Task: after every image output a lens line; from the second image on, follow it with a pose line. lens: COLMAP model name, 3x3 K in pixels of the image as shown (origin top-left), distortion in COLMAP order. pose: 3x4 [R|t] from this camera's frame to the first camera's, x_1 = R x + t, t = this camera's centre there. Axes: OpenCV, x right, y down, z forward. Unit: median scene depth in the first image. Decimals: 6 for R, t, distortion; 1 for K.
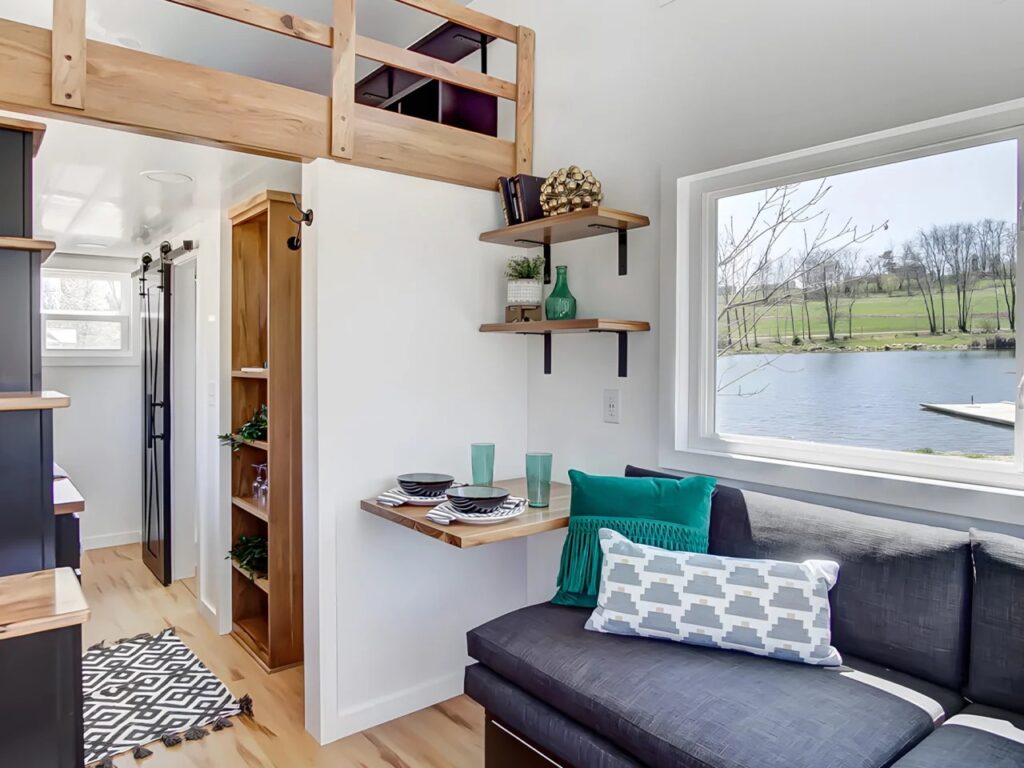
lens RADIAL K [[688.9, 0, 495.7], [0, 688.9, 380.0], [0, 0, 1]] dist [-0.024434, 0.002209]
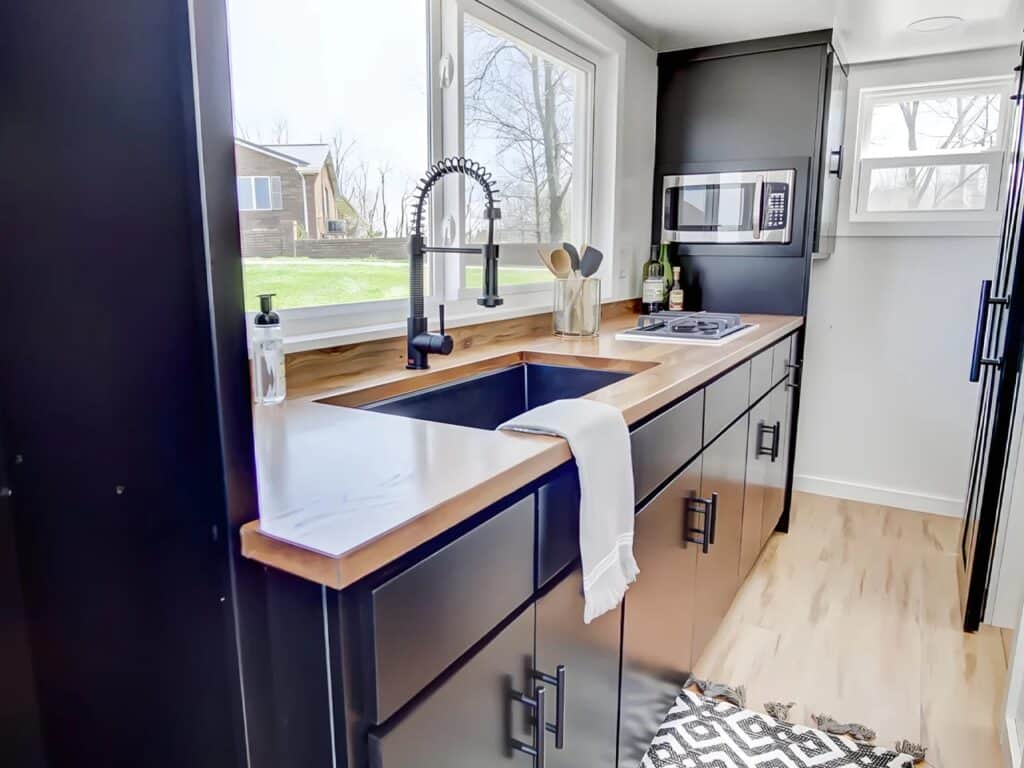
lens RADIAL K [[688.9, 0, 495.7], [0, 688.9, 380.0], [0, 0, 1]] dist [-0.024434, 0.002209]
pose [[0.351612, 0.168720, -0.920816, -0.144084], [-0.029160, 0.985122, 0.169367, 0.017669], [0.935692, -0.032700, 0.351300, 0.460764]]
